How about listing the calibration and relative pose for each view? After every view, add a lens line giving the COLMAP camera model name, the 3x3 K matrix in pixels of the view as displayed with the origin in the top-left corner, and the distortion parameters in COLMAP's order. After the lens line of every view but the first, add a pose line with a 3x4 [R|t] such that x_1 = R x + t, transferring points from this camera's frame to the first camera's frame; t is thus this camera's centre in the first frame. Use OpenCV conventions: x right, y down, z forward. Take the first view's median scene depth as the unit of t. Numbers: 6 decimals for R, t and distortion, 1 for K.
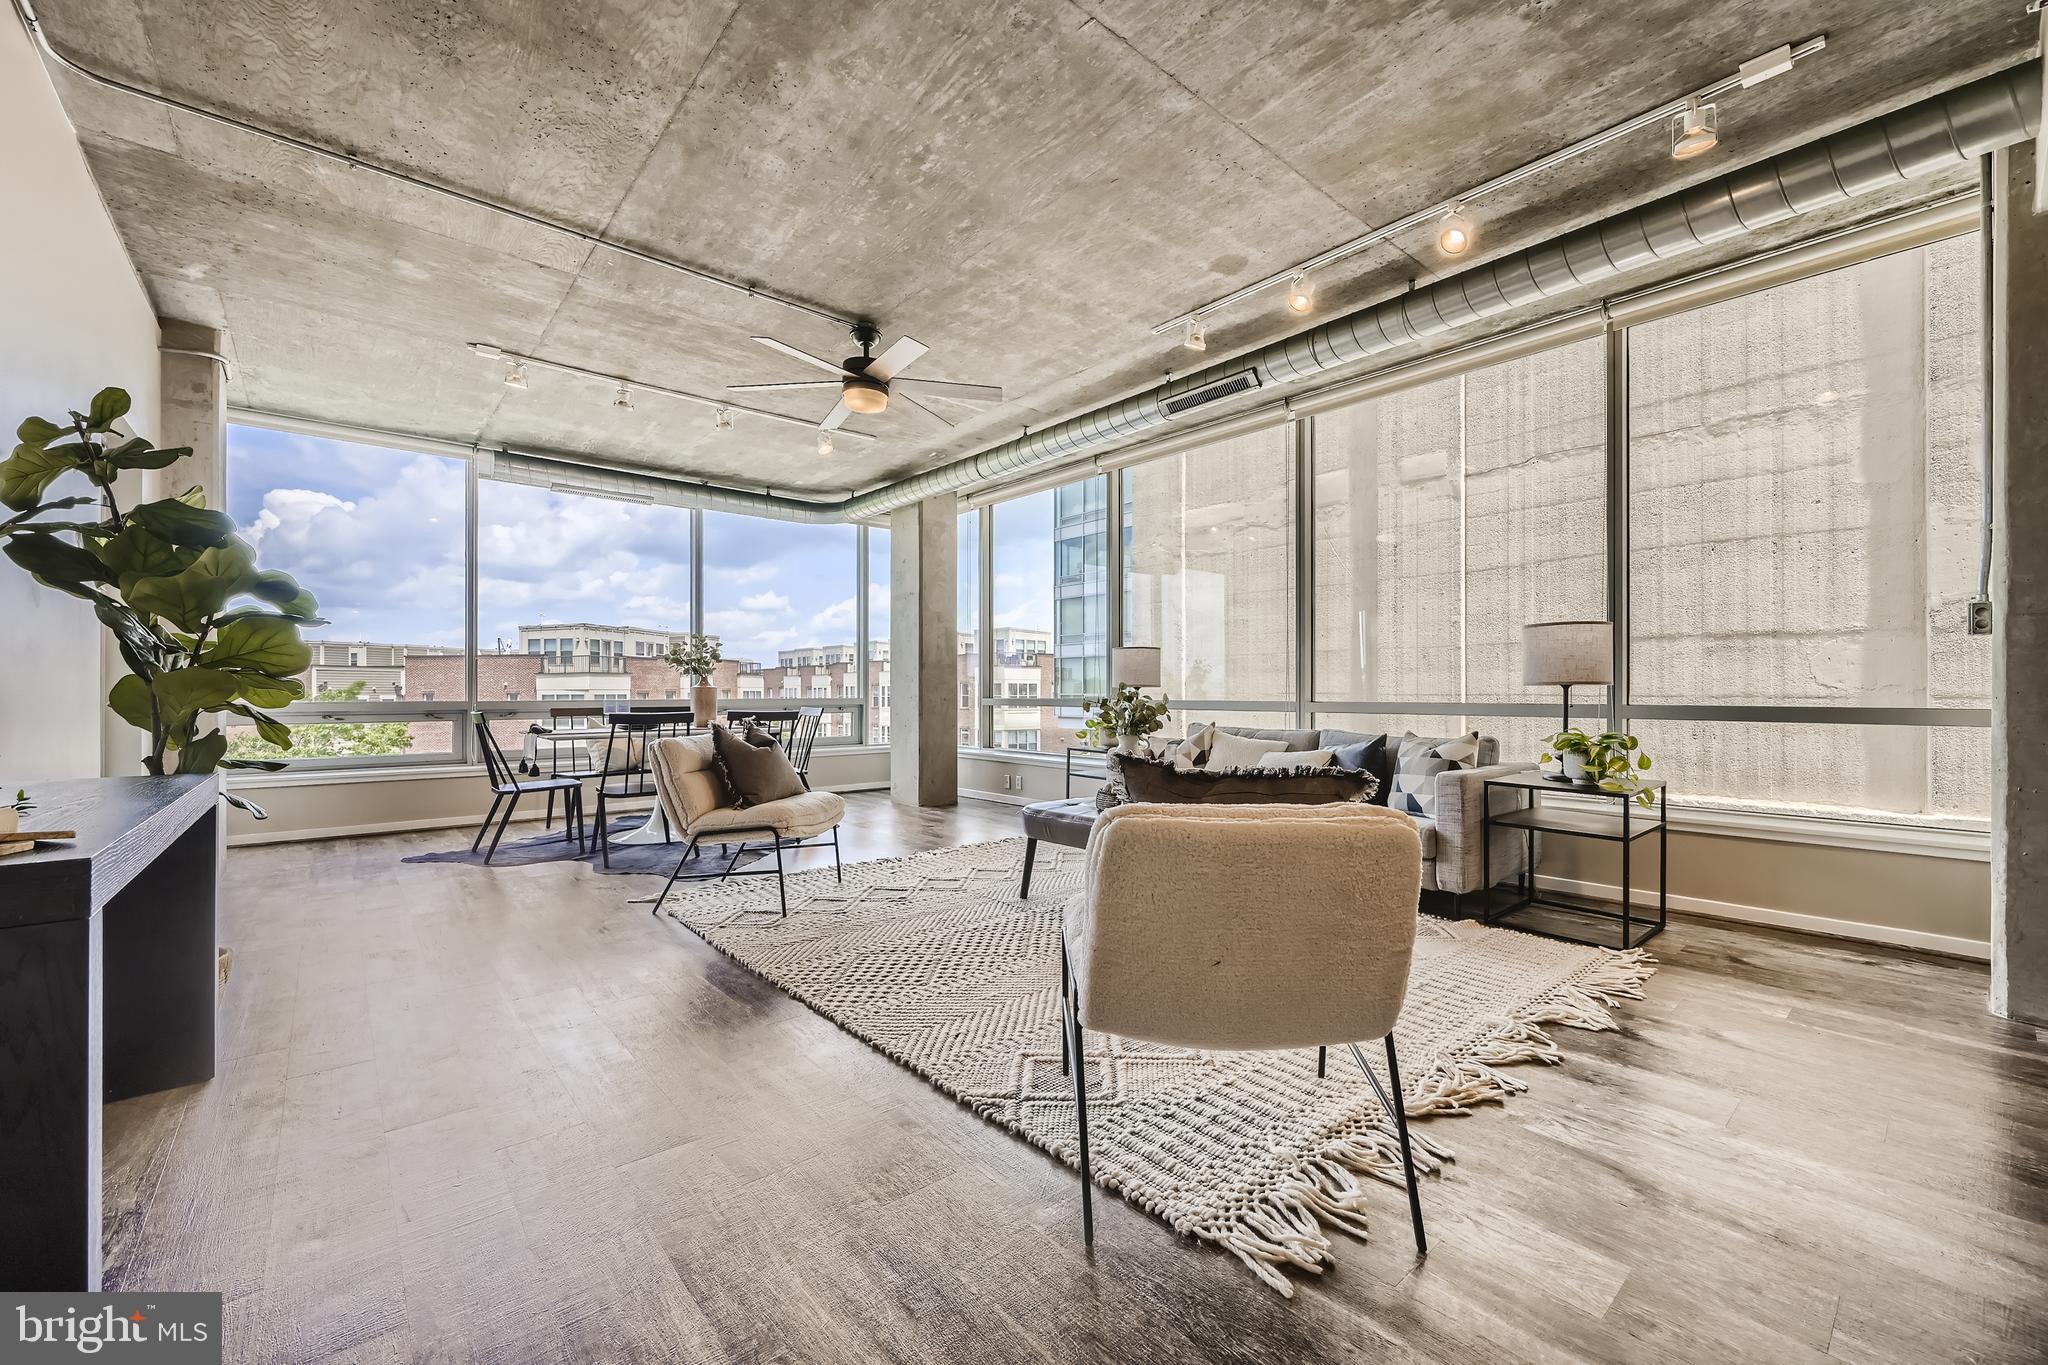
lens RADIAL K [[818.0, 0, 1025.5], [0, 818.0, 691.1], [0, 0, 1]] dist [-0.002873, 0.000181]
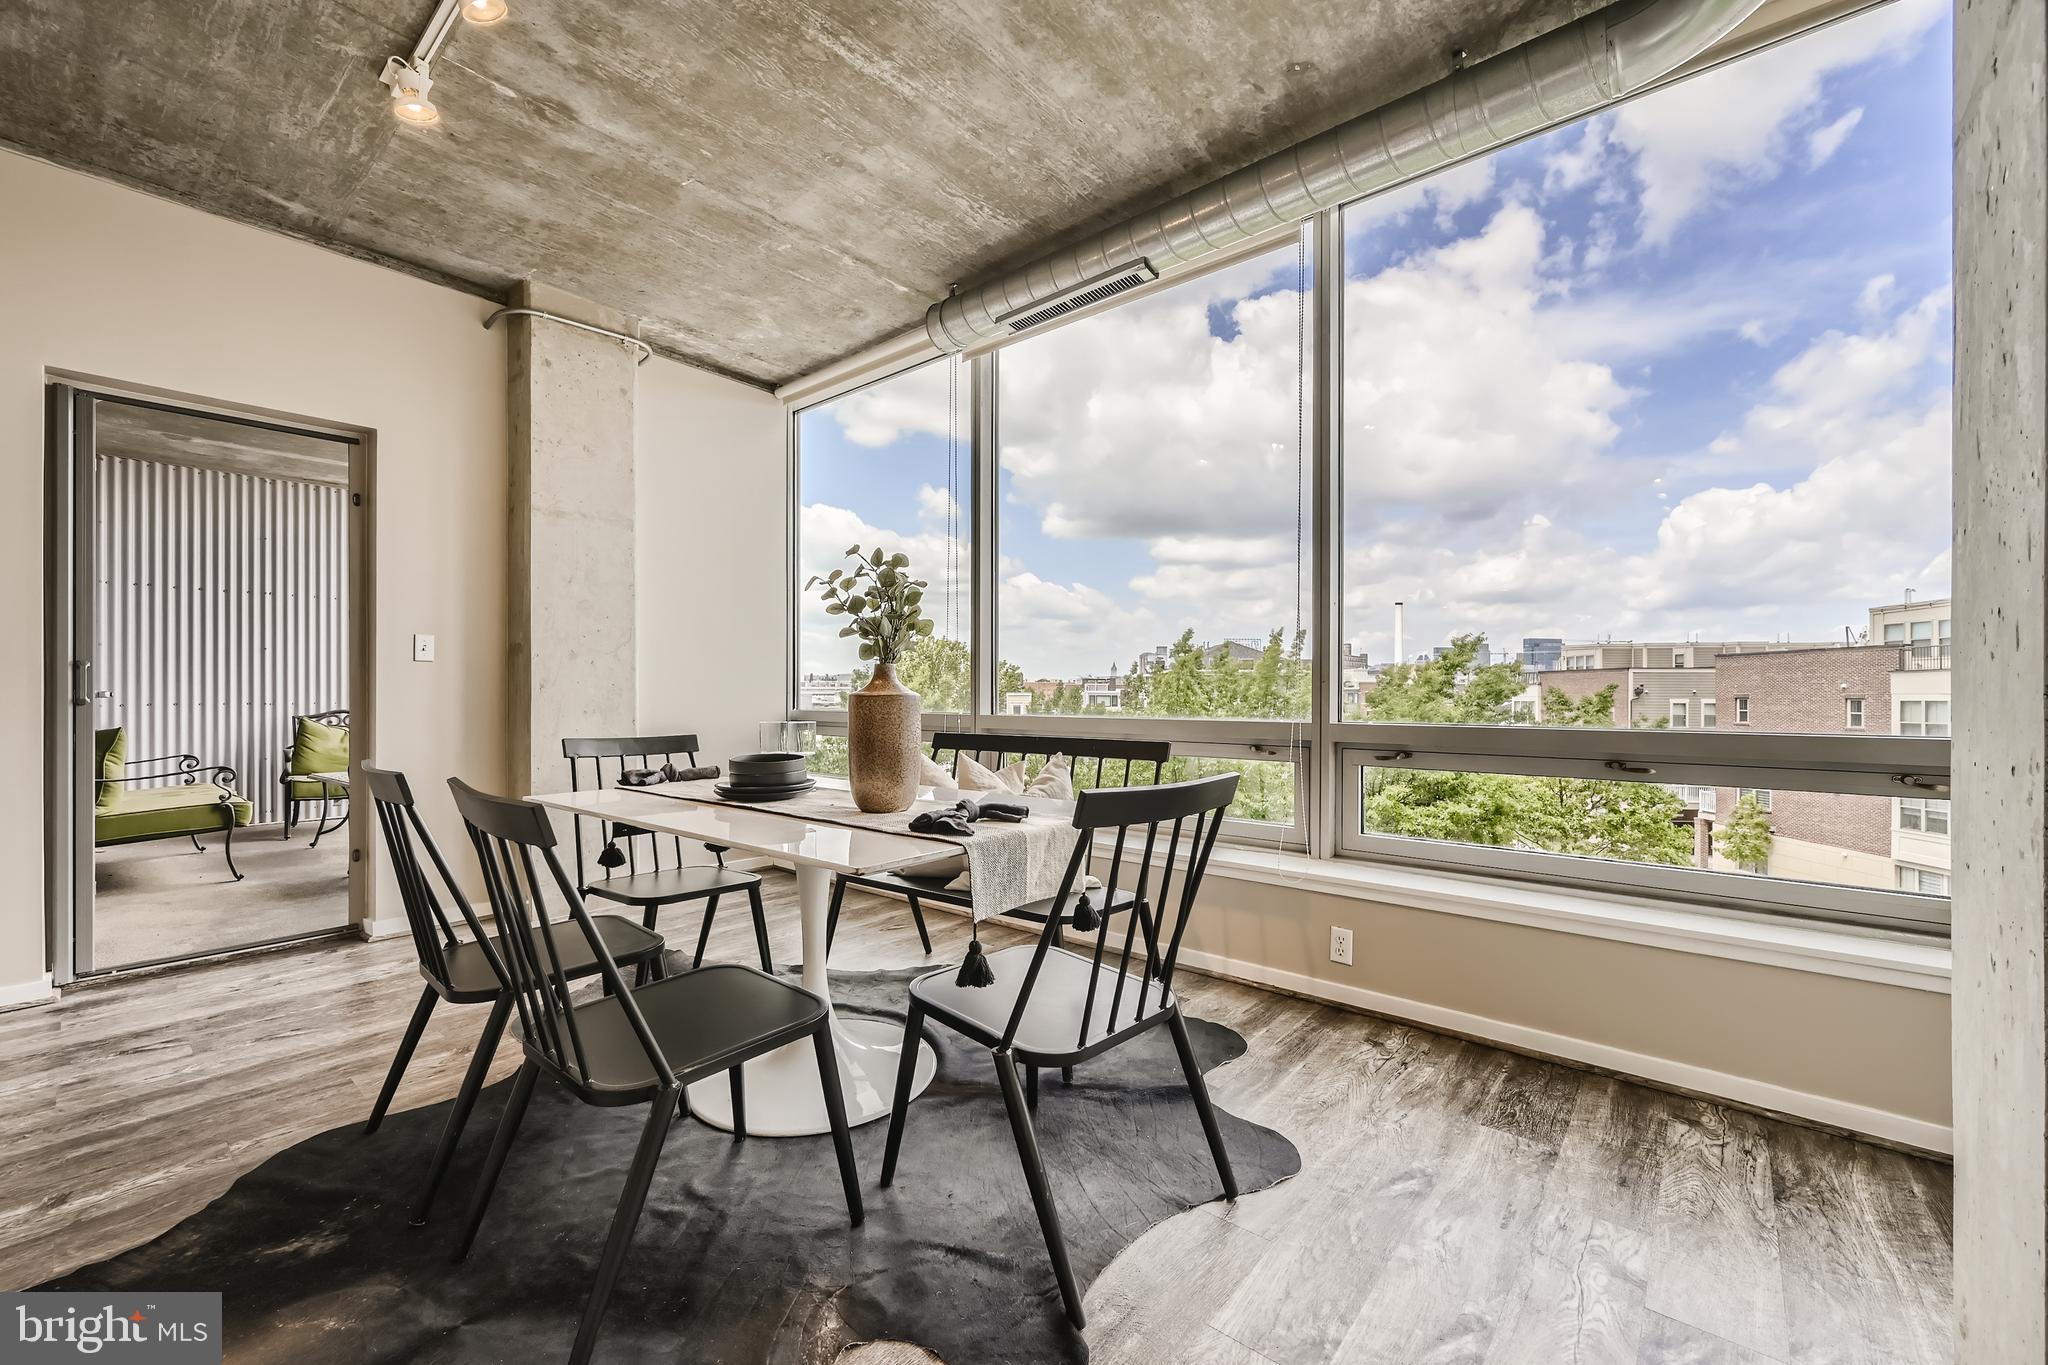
lens RADIAL K [[818.0, 0, 1025.5], [0, 818.0, 691.1], [0, 0, 1]] dist [-0.002873, 0.000181]
pose [[0.156451, -0.001684, -0.987684, -0.043335], [-0.001792, 0.999996, -0.001989, -0.005749], [0.987684, 0.002082, 0.156448, 1.098510]]
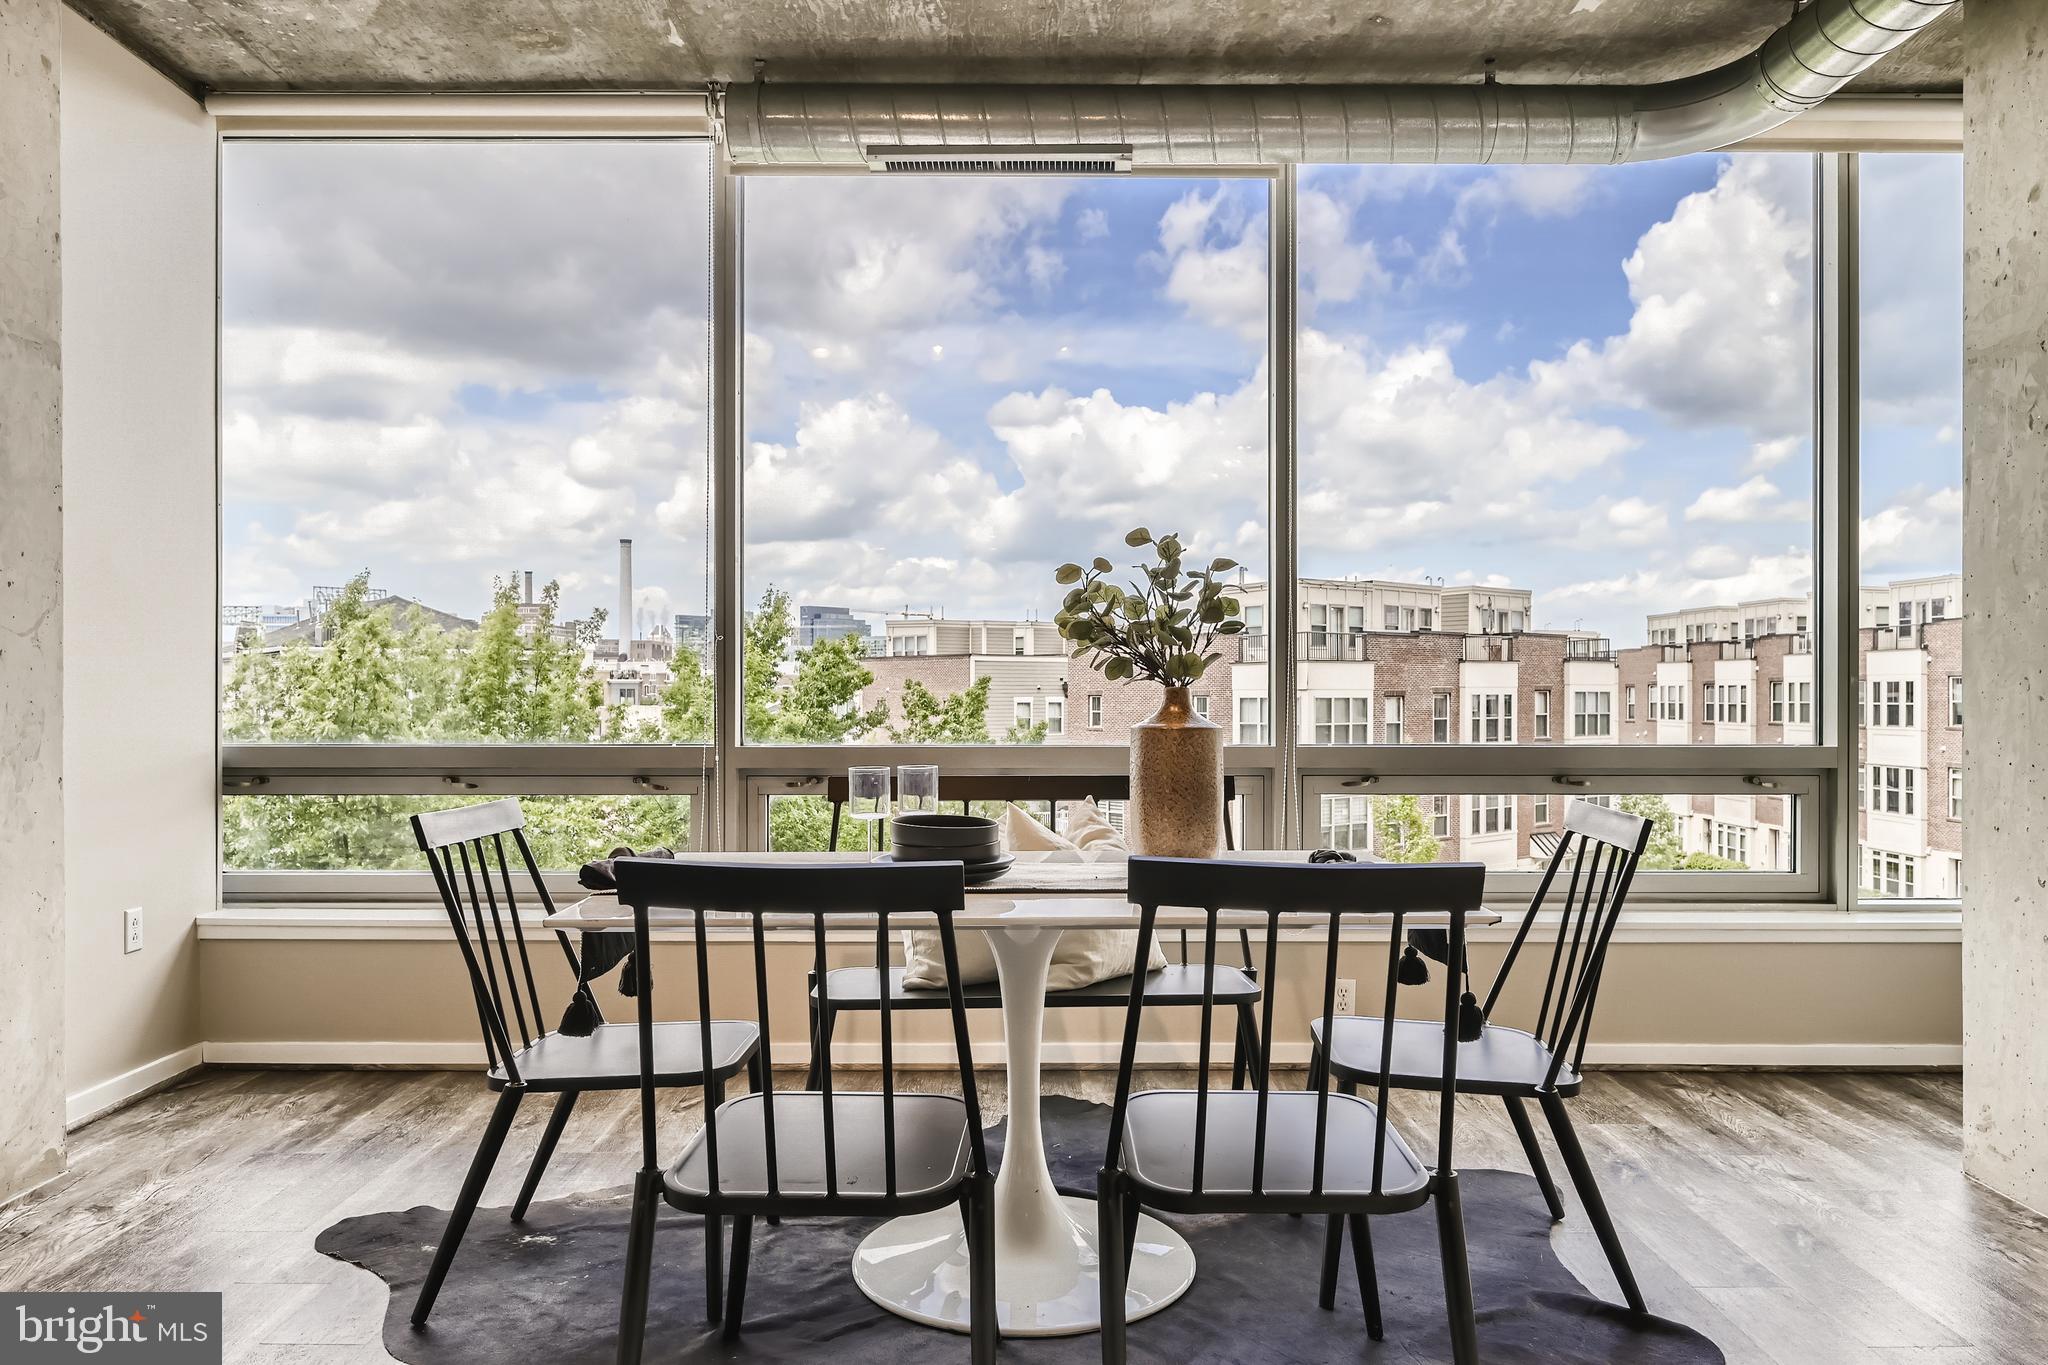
lens RADIAL K [[1429.8, 0, 1024.0], [0, 1429.8, 682.5], [0, 0, 1]] dist [0.001265, 0.003600]
pose [[0.759505, -0.001935, -0.650498, -0.136016], [-0.001092, 0.999990, -0.004249, -0.018383], [0.650500, 0.003937, 0.759496, 0.663736]]
